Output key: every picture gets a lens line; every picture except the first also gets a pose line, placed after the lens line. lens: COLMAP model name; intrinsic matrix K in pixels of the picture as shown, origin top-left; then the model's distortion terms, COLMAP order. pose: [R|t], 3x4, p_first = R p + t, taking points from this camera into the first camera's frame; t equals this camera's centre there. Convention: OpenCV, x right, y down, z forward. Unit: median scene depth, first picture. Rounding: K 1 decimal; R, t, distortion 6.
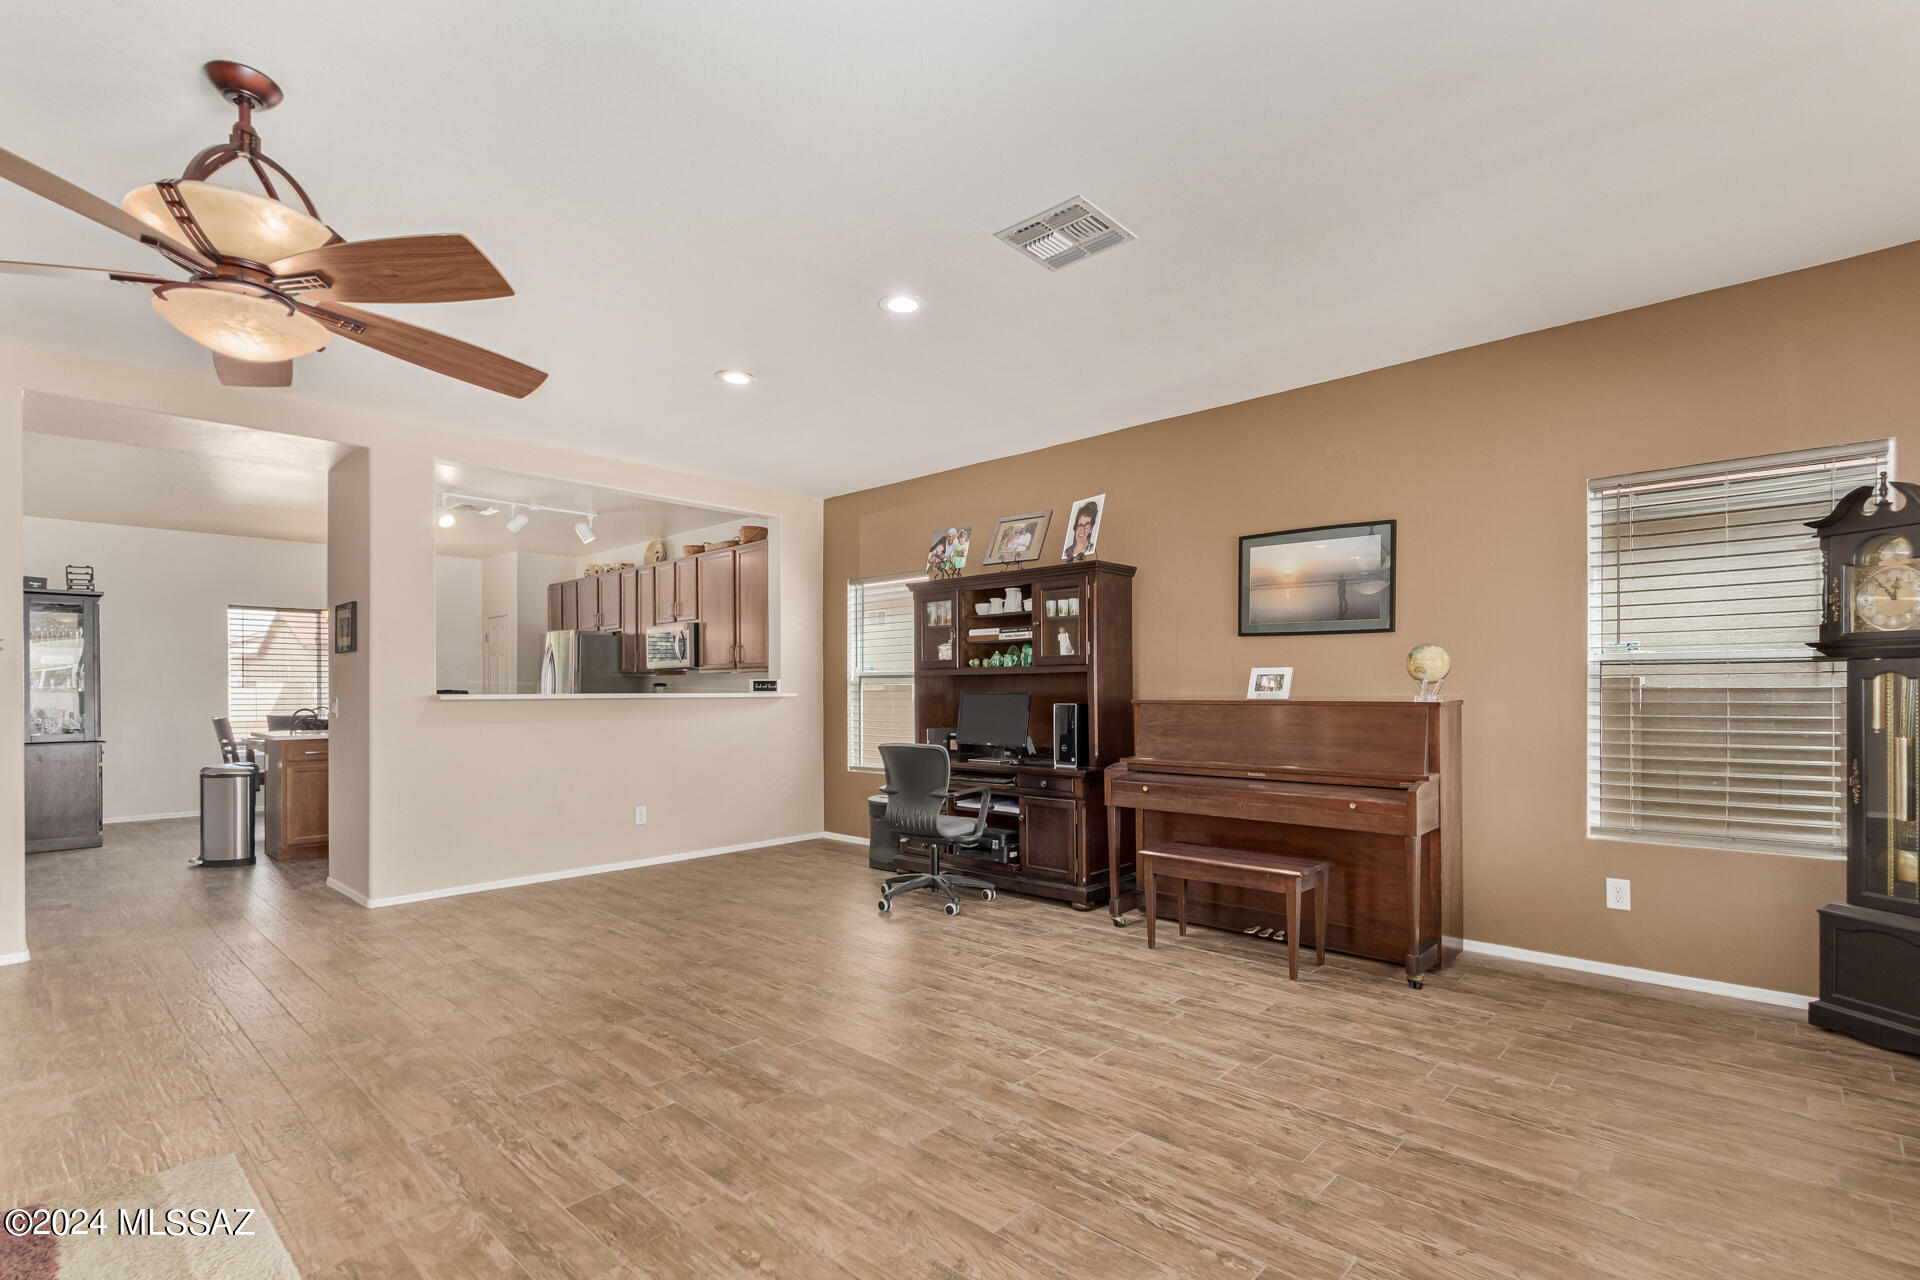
lens RADIAL K [[890.3, 0, 960.9], [0, 890.3, 689.0], [0, 0, 1]] dist [-0.001819, -0.000991]
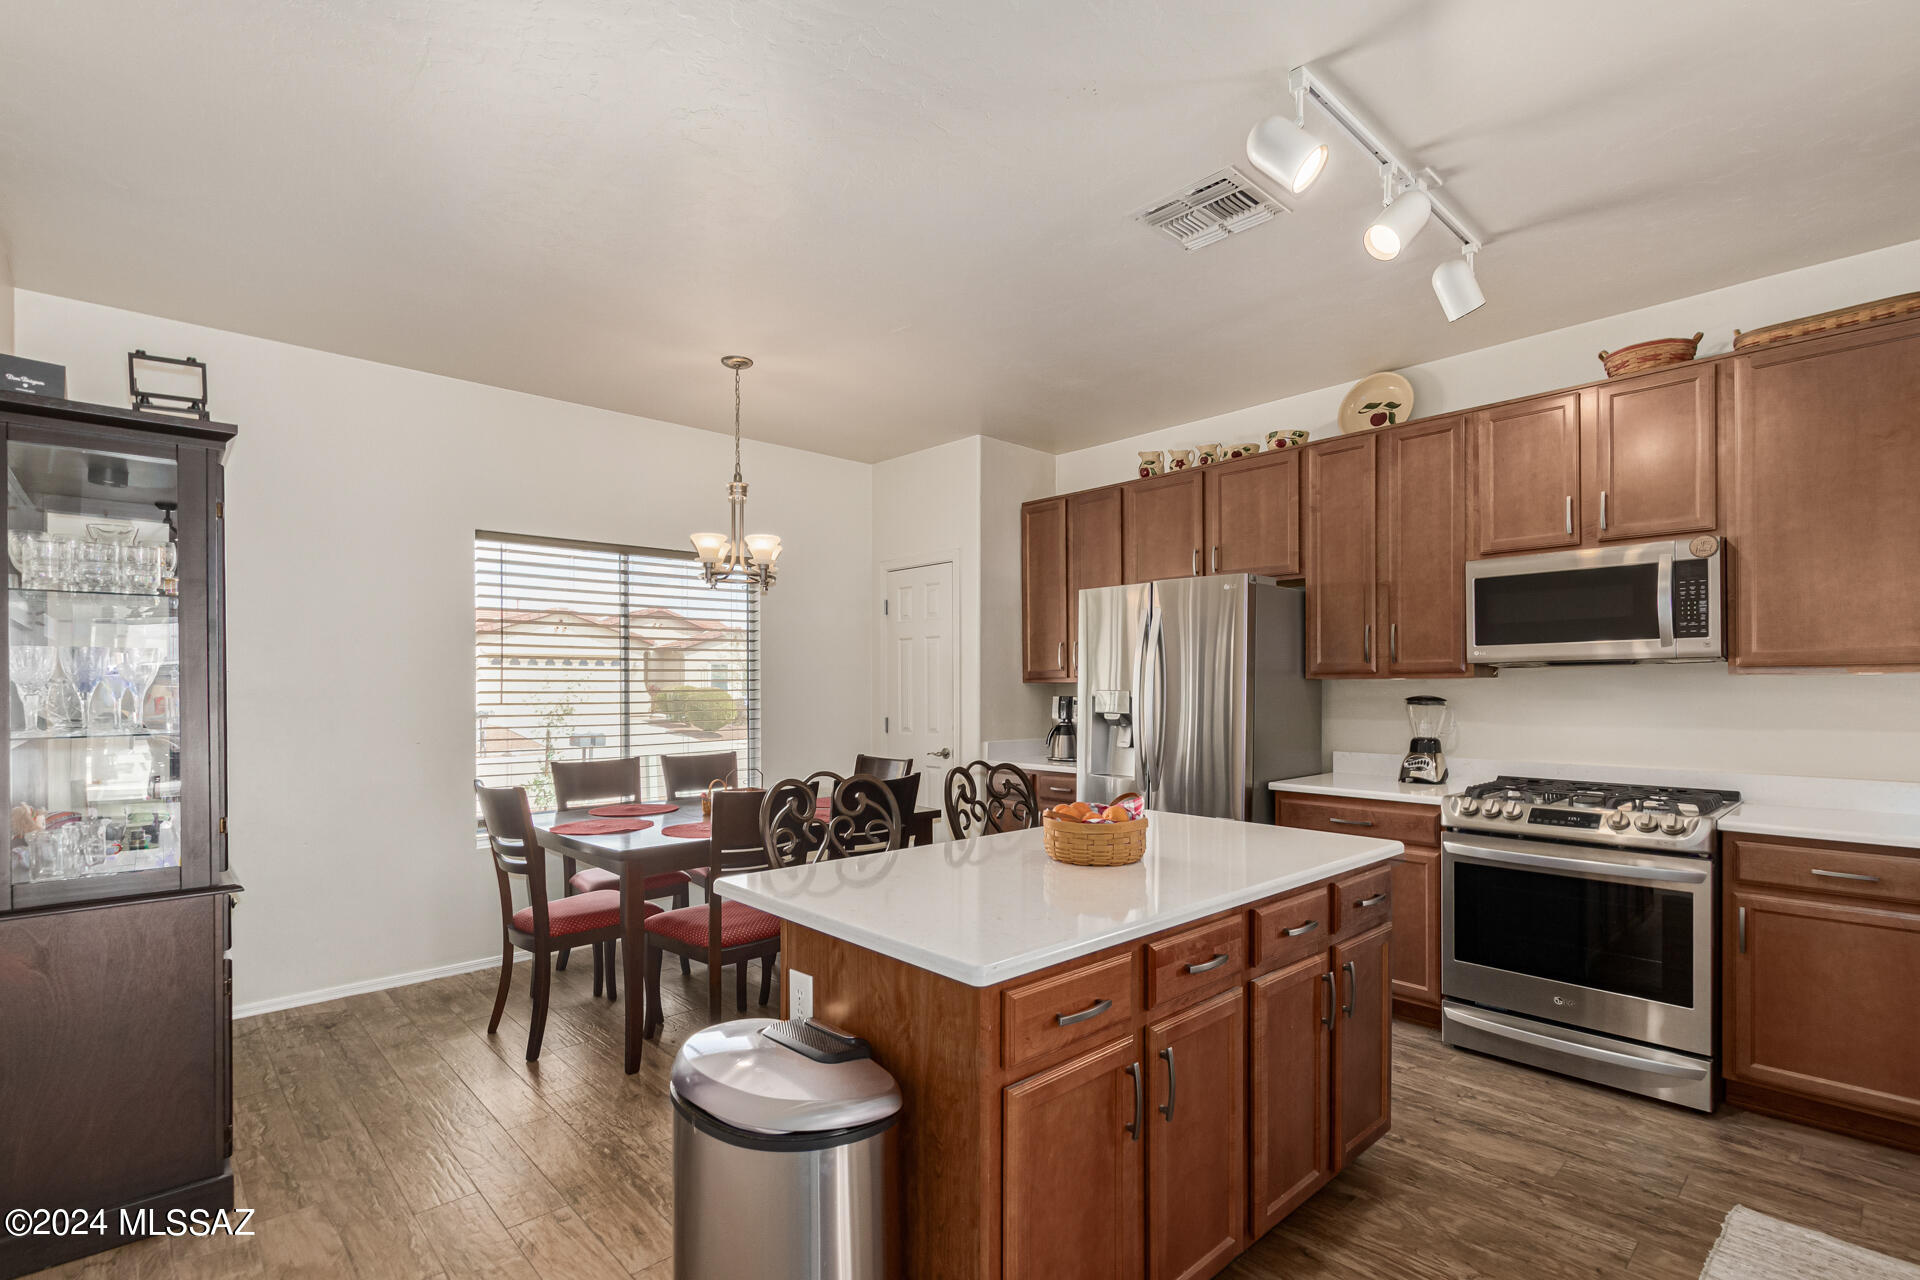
lens RADIAL K [[890.3, 0, 960.9], [0, 890.3, 689.0], [0, 0, 1]] dist [-0.001819, -0.000991]
pose [[0.996720, 0.001379, -0.080919, -0.881038], [-0.000927, 0.999984, 0.005626, -0.019969], [0.080925, -0.005533, 0.996705, 0.909850]]
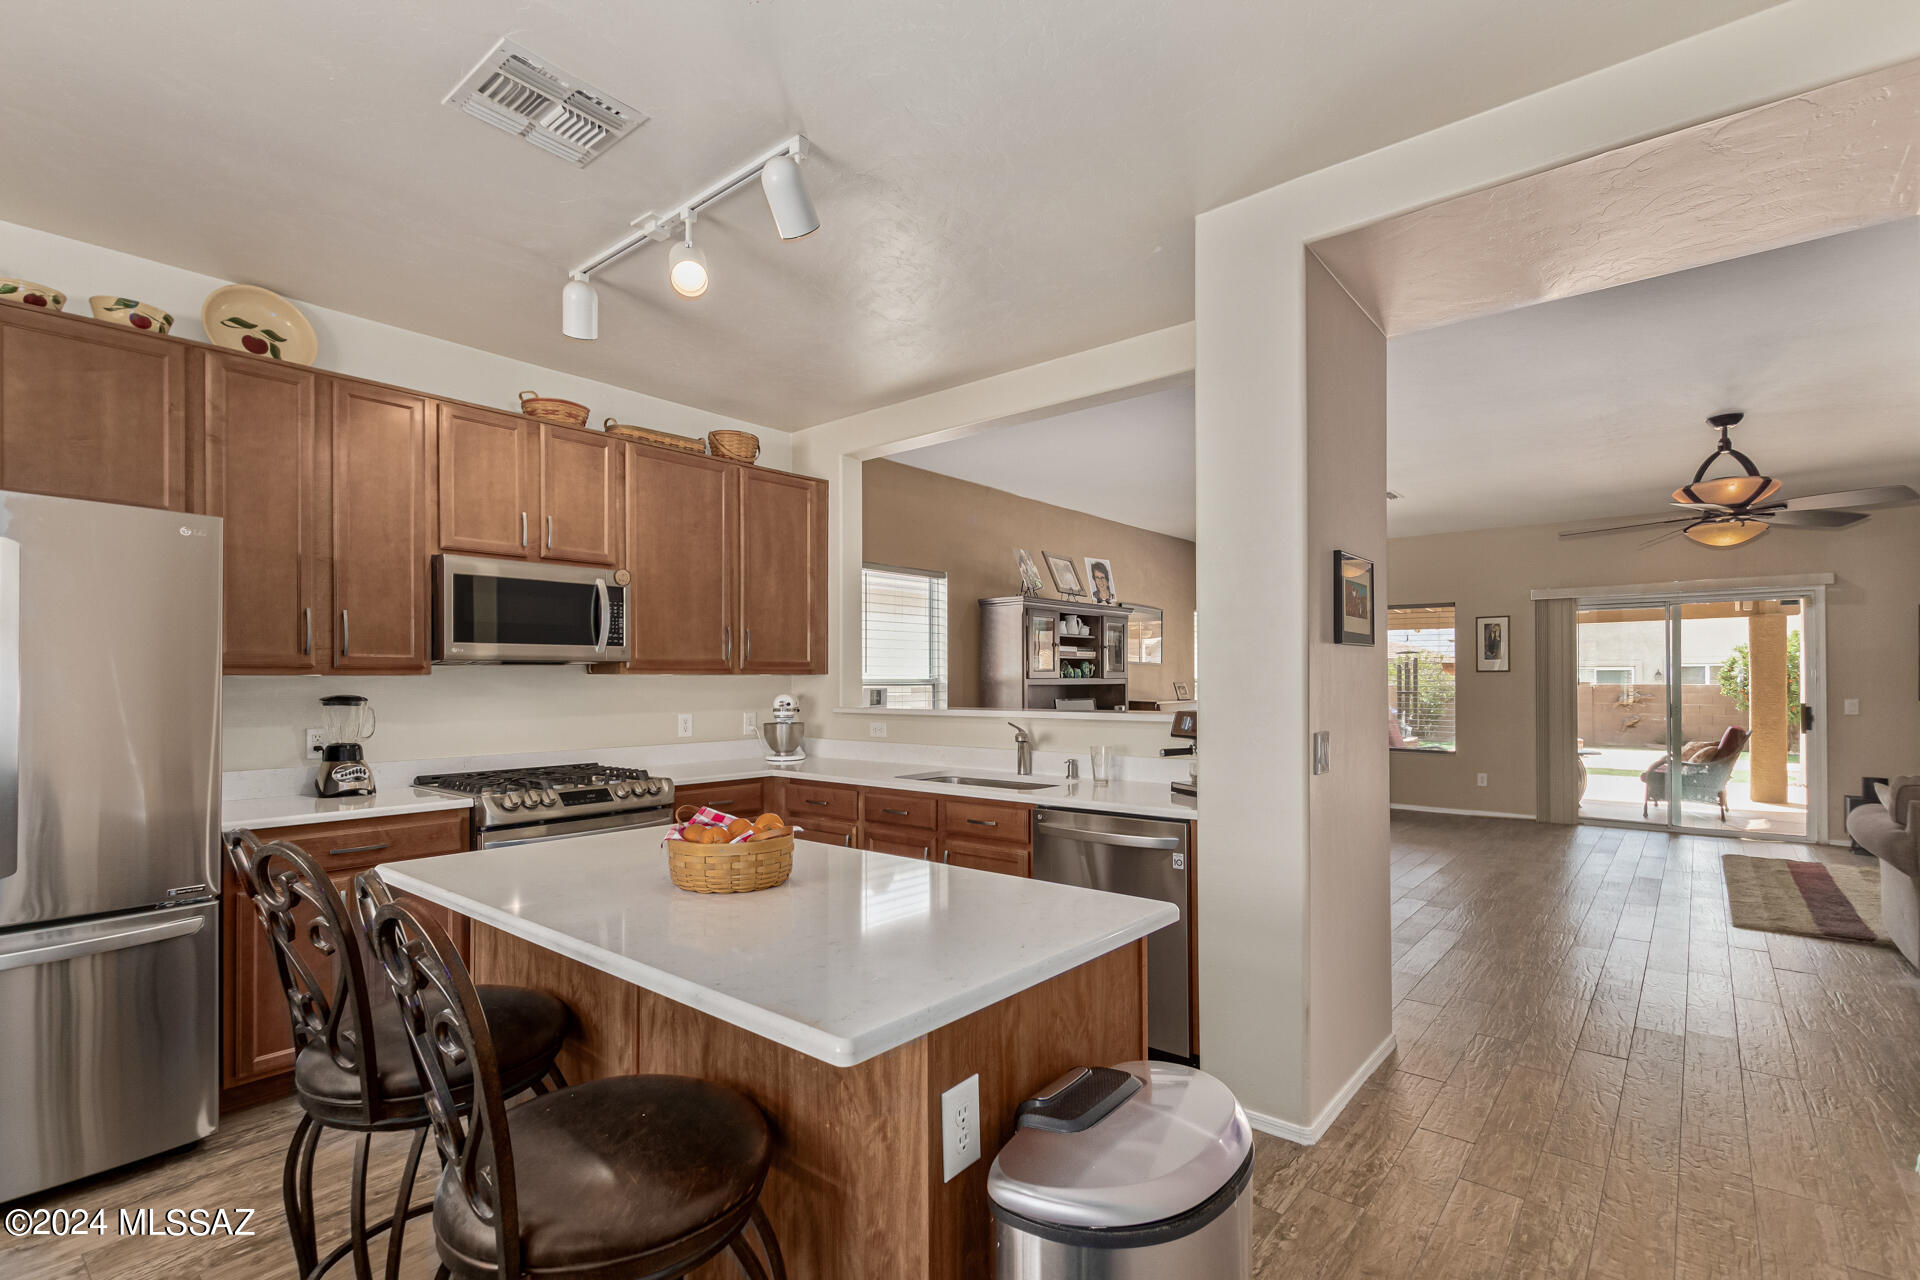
lens RADIAL K [[897.1, 0, 963.0], [0, 897.1, 678.4], [0, 0, 1]] dist [0.000969, 0.000048]
pose [[-0.059052, 0.005537, 0.998240, -1.221693], [0.000937, 0.999984, -0.005492, -0.018626], [-0.998254, 0.000611, -0.059057, 1.263991]]
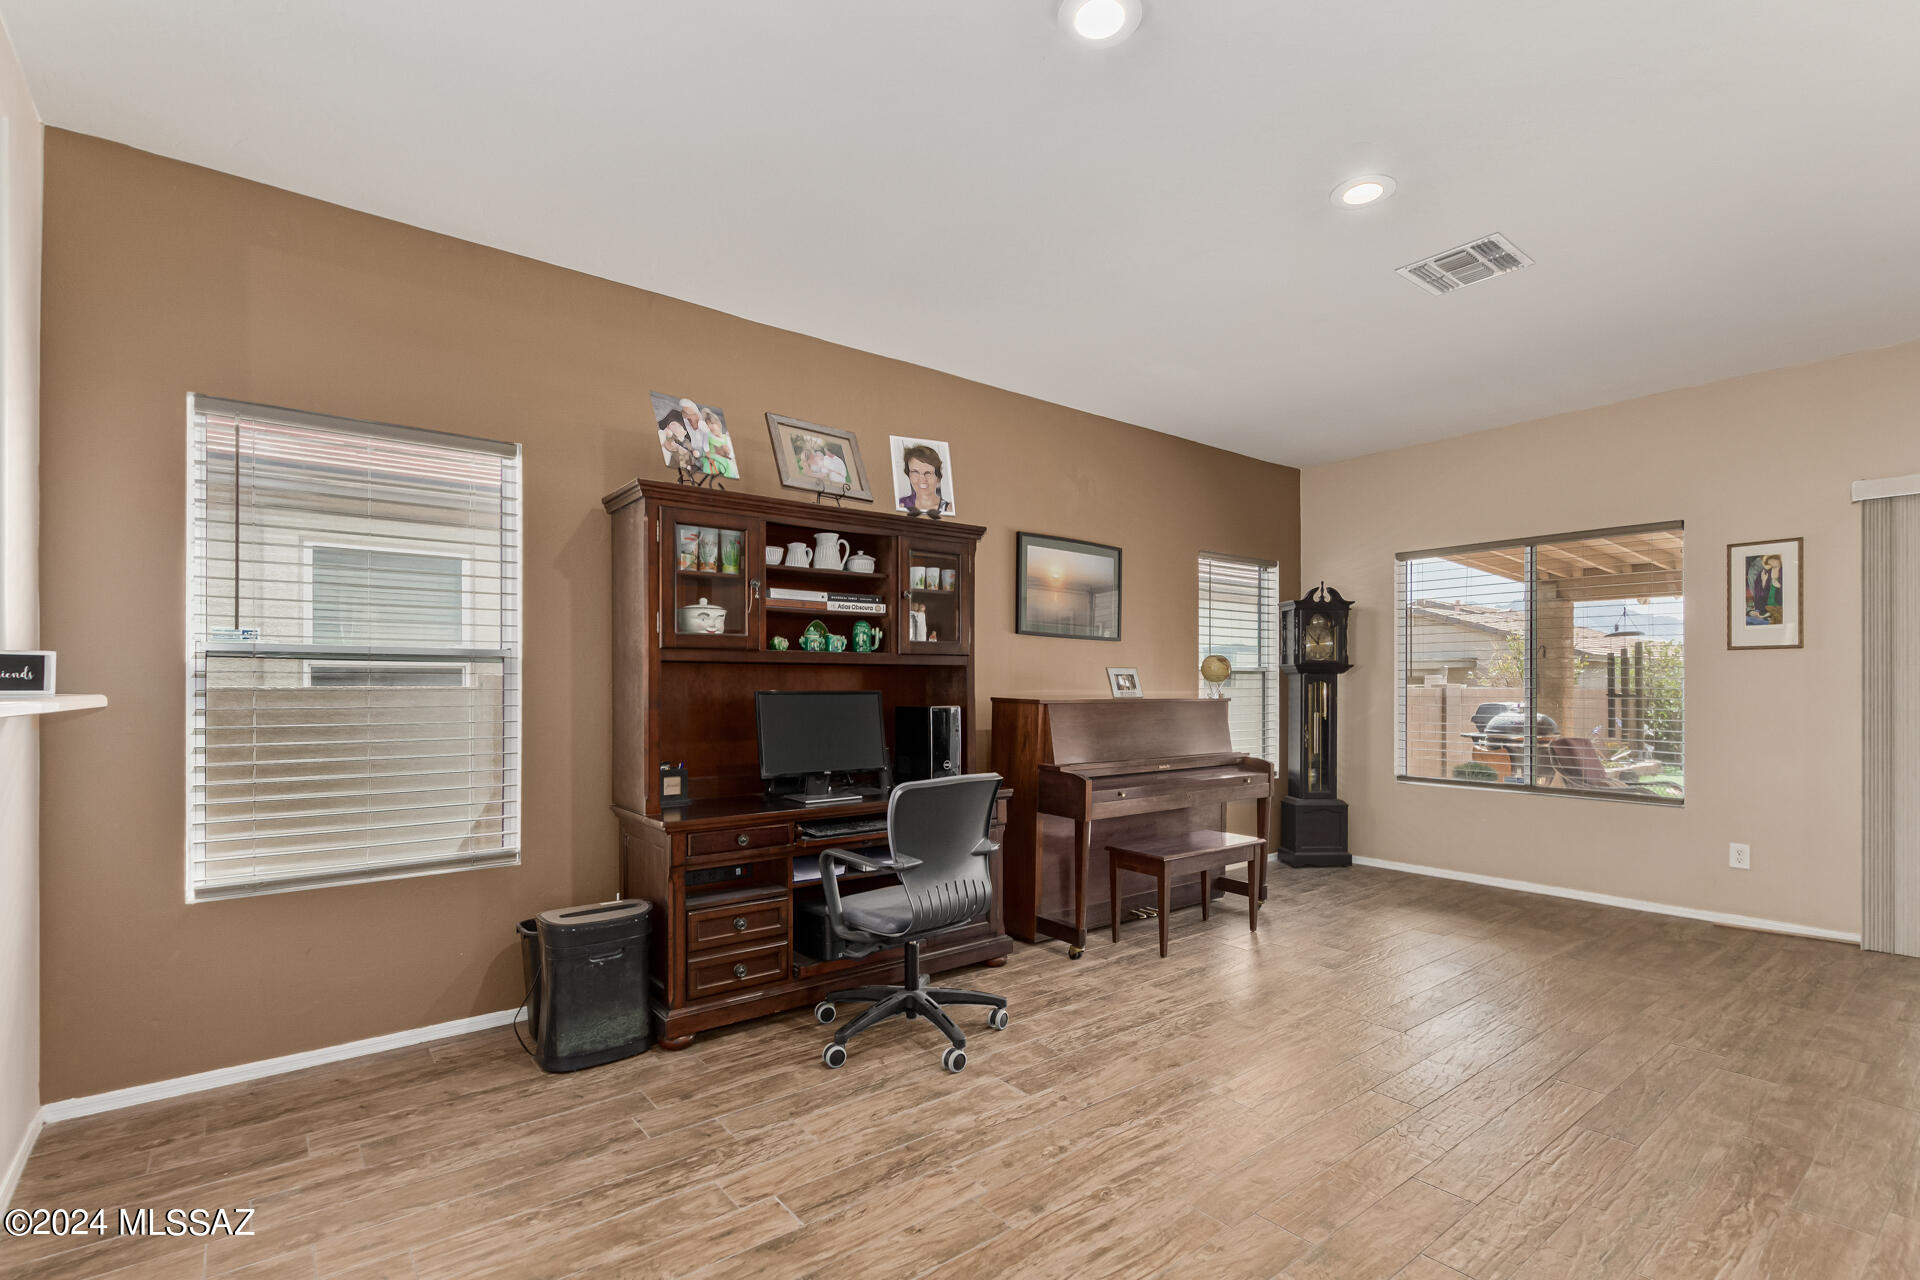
lens RADIAL K [[890.3, 0, 960.9], [0, 890.3, 689.0], [0, 0, 1]] dist [-0.001819, -0.000991]
pose [[0.156392, -0.000701, 0.987695, -0.597173], [-0.005151, 0.999986, 0.001525, 0.000338], [-0.987682, -0.005326, 0.156386, 0.823982]]
